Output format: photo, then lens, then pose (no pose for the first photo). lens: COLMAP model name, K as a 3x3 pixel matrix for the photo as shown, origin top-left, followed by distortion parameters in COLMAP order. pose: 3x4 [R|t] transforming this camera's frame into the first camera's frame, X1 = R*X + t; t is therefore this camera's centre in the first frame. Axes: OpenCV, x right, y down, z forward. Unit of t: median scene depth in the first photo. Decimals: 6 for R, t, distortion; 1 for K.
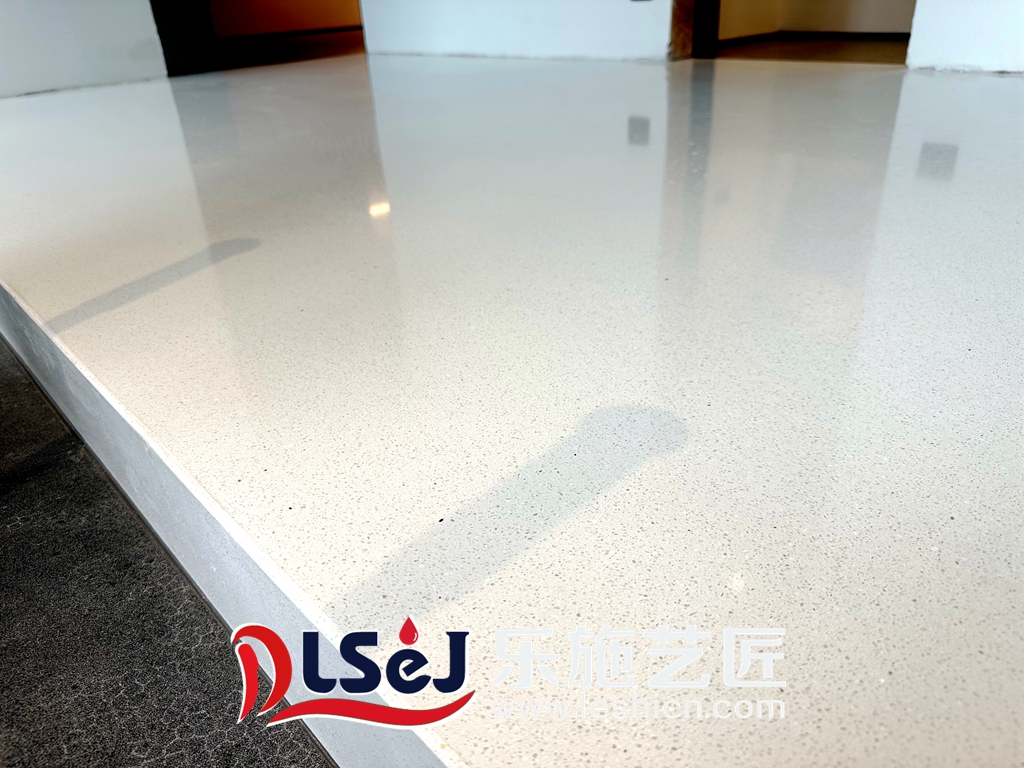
lens RADIAL K [[714.5, 0, 512.0], [0, 714.5, 384.0], [0, 0, 1]] dist [-0.004058, -0.017311]
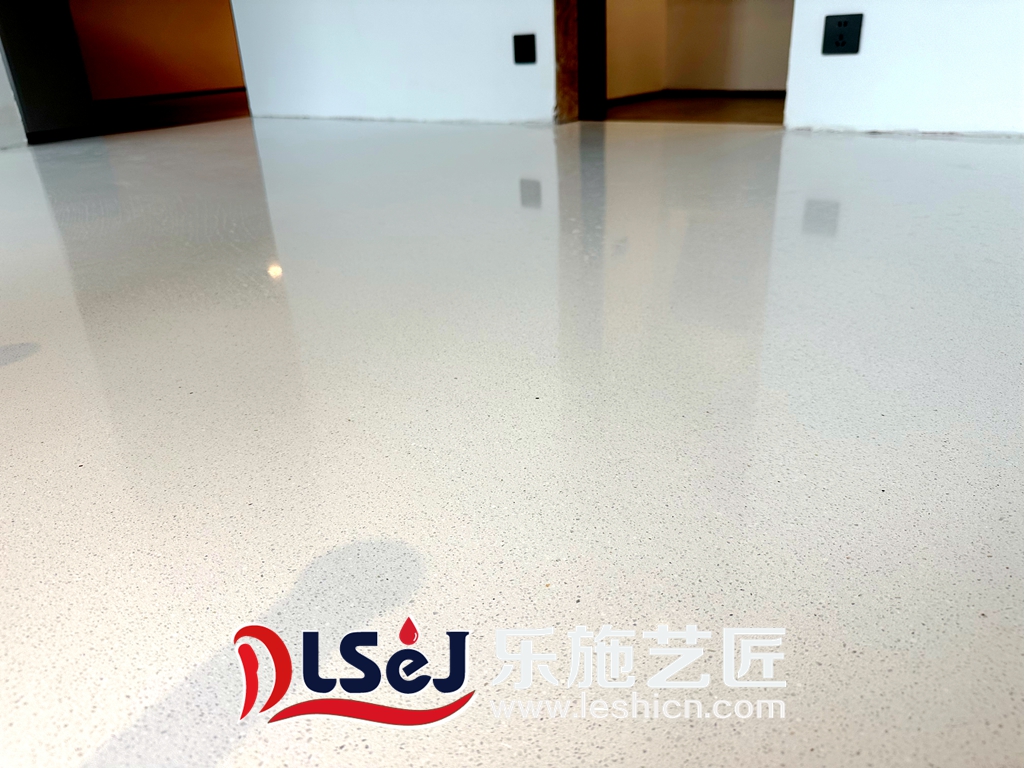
lens RADIAL K [[722.4, 0, 512.0], [0, 722.4, 384.0], [0, 0, 1]] dist [-0.002796, -0.025154]
pose [[0.991733, -0.053755, 0.116512, 0.082221], [0.062008, 0.995729, -0.068400, -0.099400], [-0.112338, 0.075060, 0.990831, 0.138856]]
